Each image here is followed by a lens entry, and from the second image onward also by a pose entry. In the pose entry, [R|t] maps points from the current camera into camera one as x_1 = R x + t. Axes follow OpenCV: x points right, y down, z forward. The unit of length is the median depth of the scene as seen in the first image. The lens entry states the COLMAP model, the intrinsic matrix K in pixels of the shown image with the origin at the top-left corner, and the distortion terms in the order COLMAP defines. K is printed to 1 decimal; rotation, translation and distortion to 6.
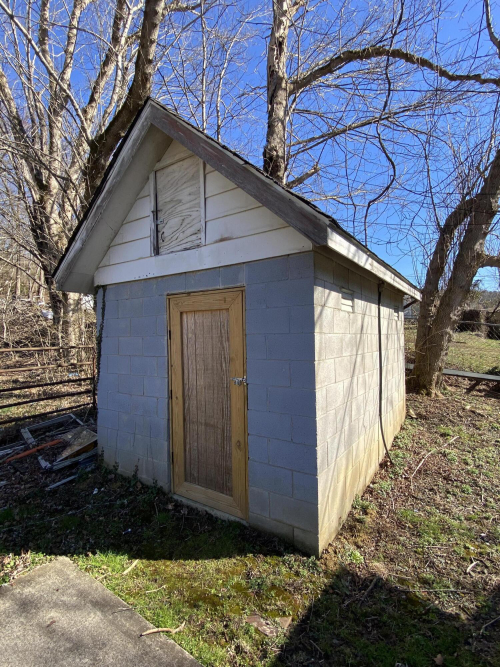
lens RADIAL K [[329.9, 0, 250.0], [0, 329.9, 333.5], [0, 0, 1]] dist [-0.000342, -0.000107]
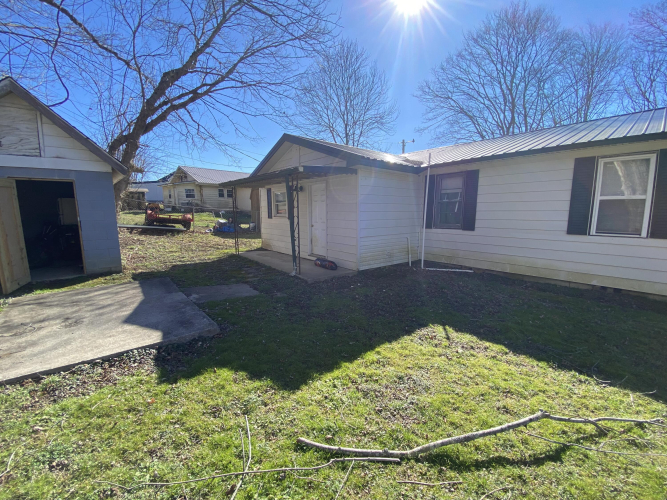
lens RADIAL K [[268.1, 0, 333.5], [0, 268.1, 250.0], [0, 0, 1]] dist [0.021035, -0.000178]
pose [[0.189970, -0.114525, 0.975087, -0.768692], [-0.045076, 0.991108, 0.125189, 0.007213], [-0.980754, -0.067735, 0.183119, -0.564262]]
